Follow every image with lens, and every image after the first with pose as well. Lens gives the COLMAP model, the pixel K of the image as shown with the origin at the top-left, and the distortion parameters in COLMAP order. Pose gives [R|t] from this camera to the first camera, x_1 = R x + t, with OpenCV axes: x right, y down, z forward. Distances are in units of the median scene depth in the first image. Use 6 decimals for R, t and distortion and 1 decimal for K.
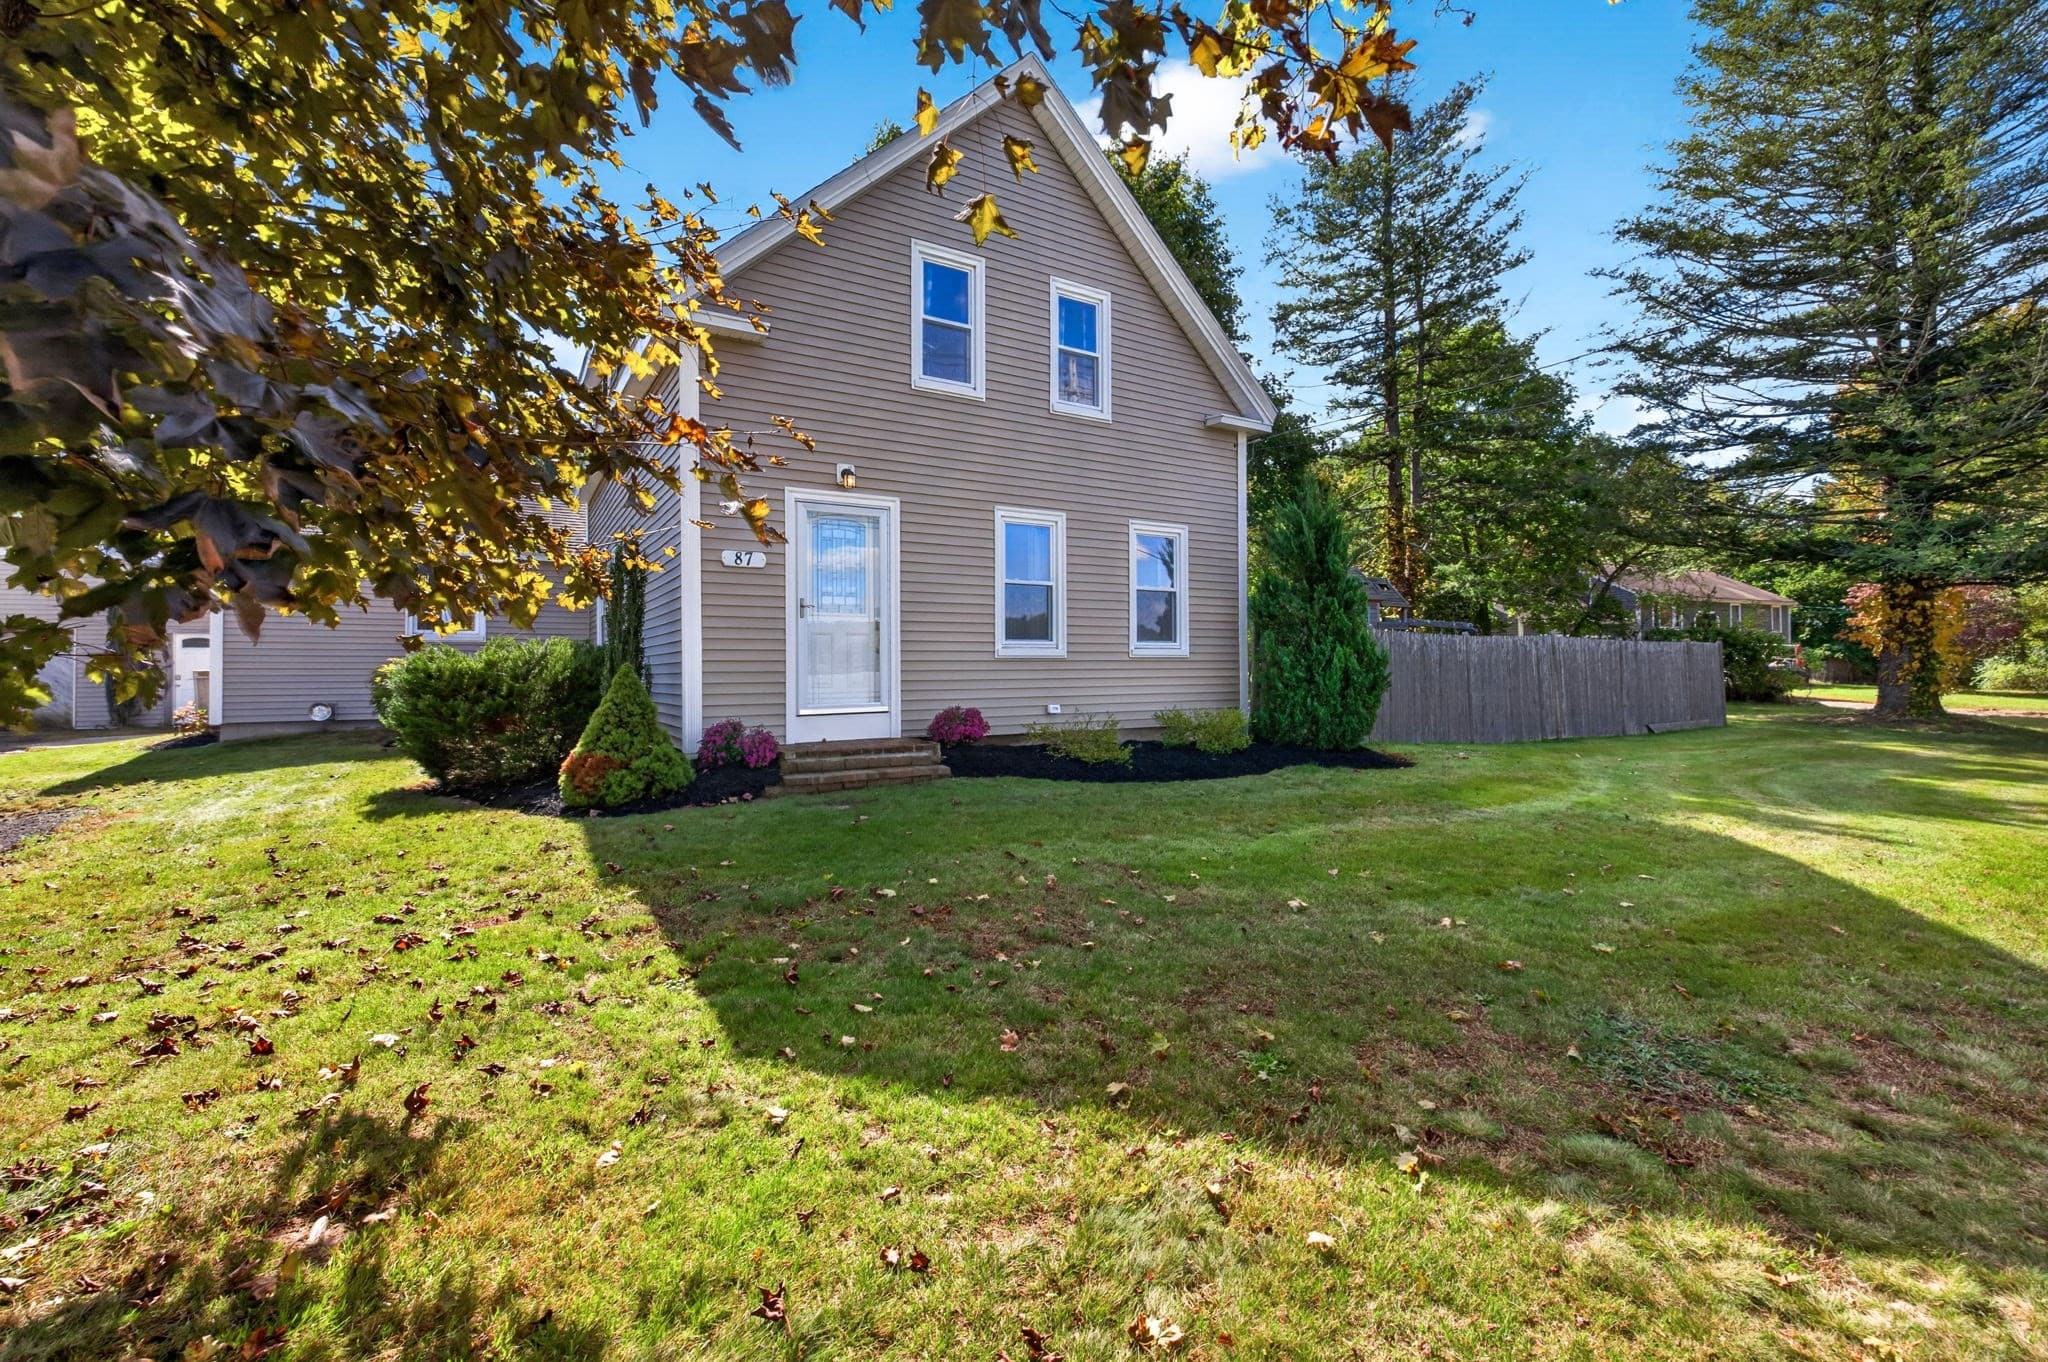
lens RADIAL K [[782.9, 0, 986.6], [0, 782.9, 641.6], [0, 0, 1]] dist [0.000694, -0.000025]
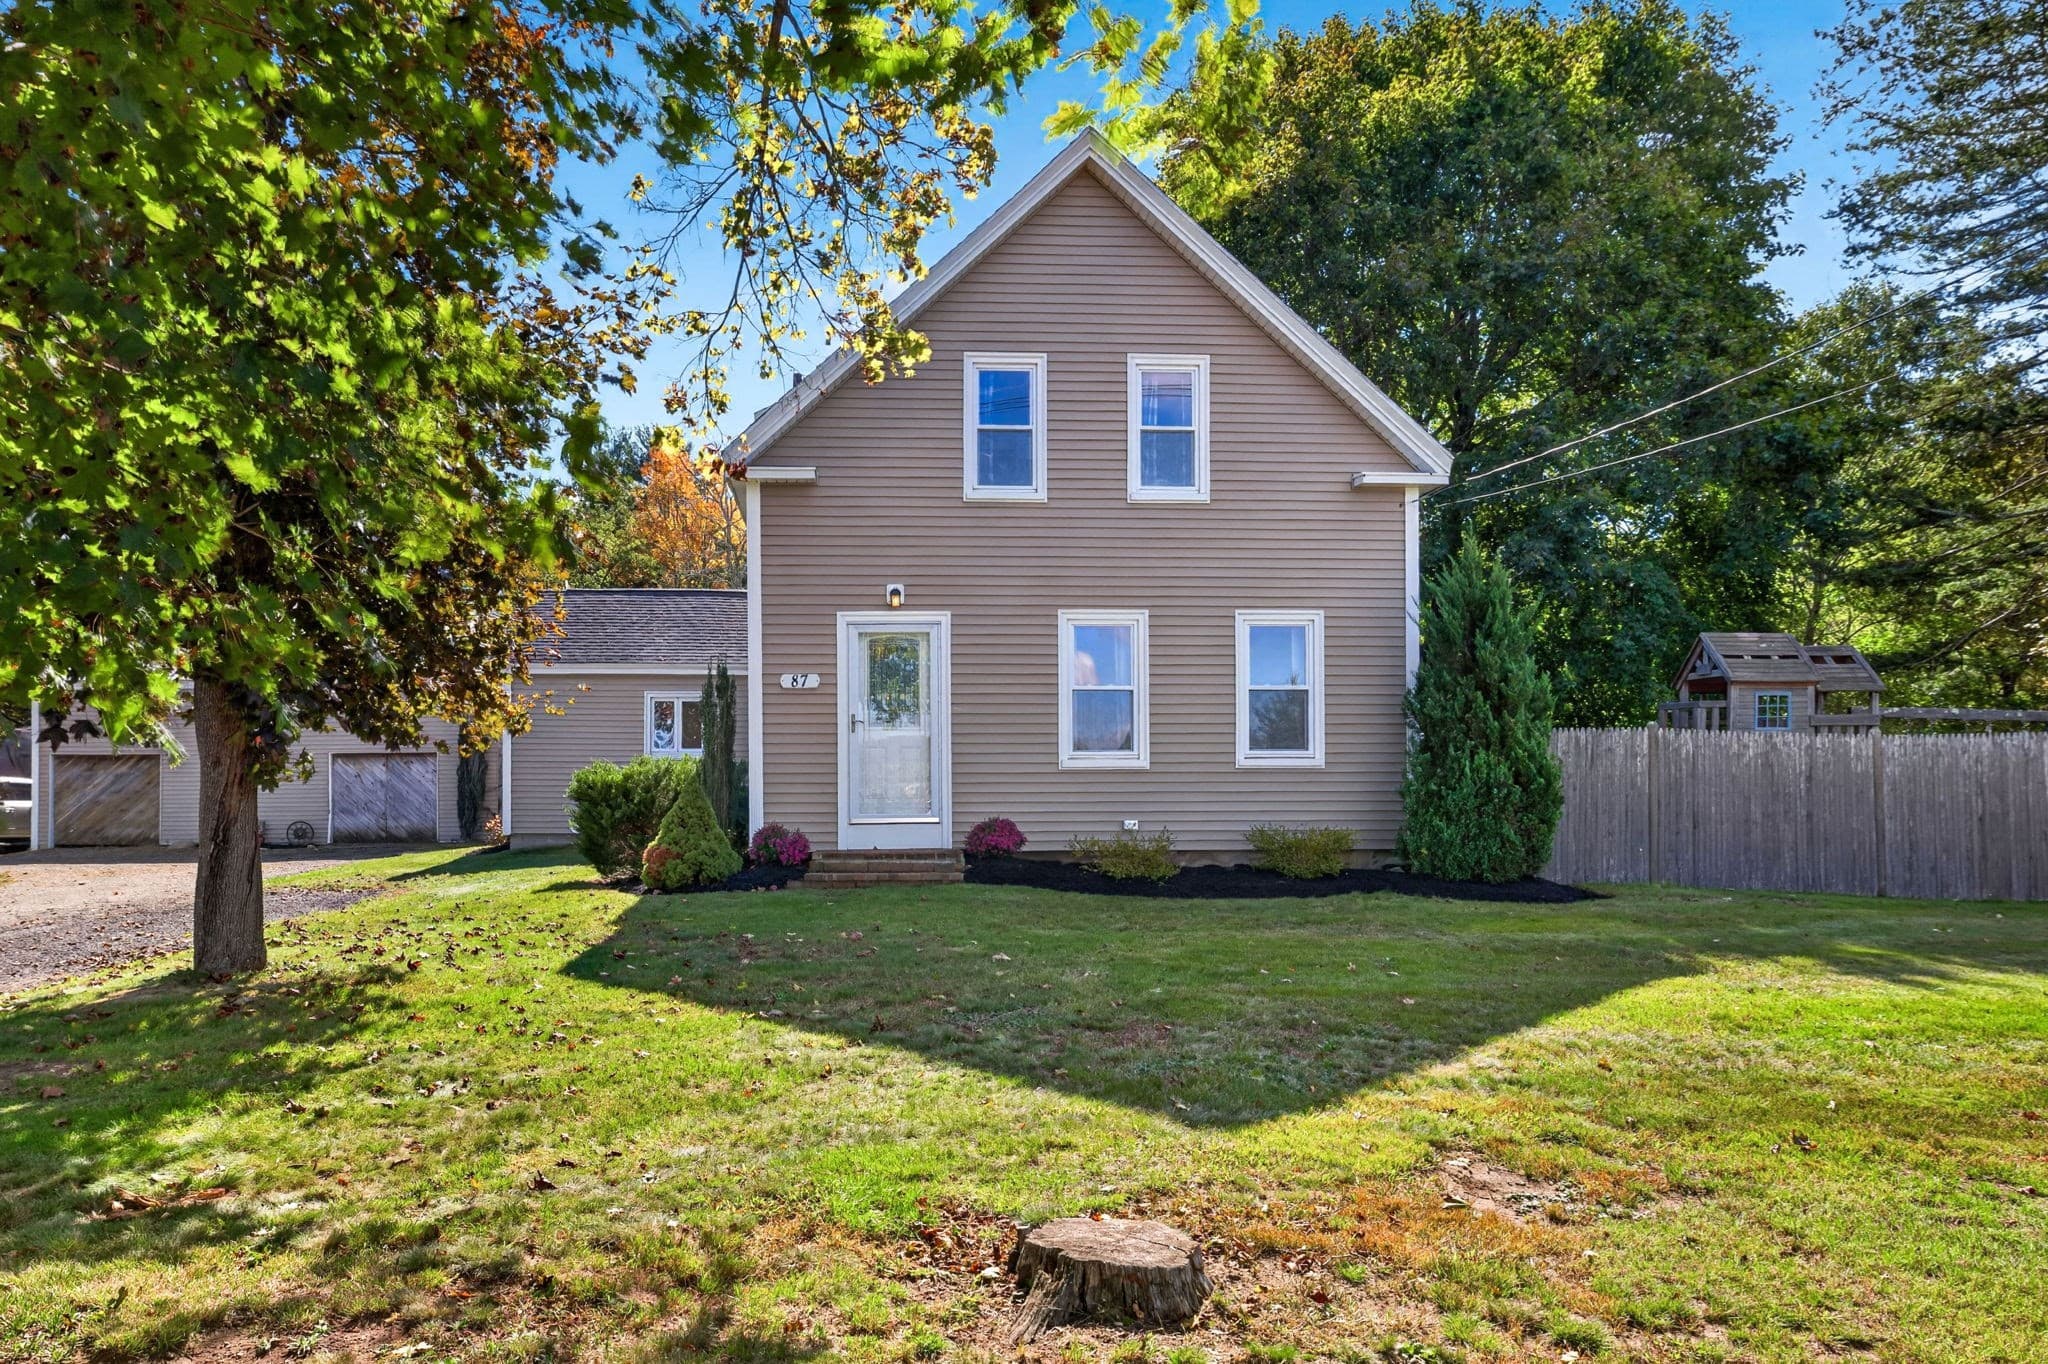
lens RADIAL K [[1193.5, 0, 1013.8], [0, 1193.5, 749.8], [0, 0, 1]] dist [-0.005820, 0.000824]
pose [[0.904741, -0.012925, -0.425767, 0.601589], [0.011898, 0.999916, -0.005072, 0.003661], [0.425797, -0.000477, 0.904819, -0.353419]]
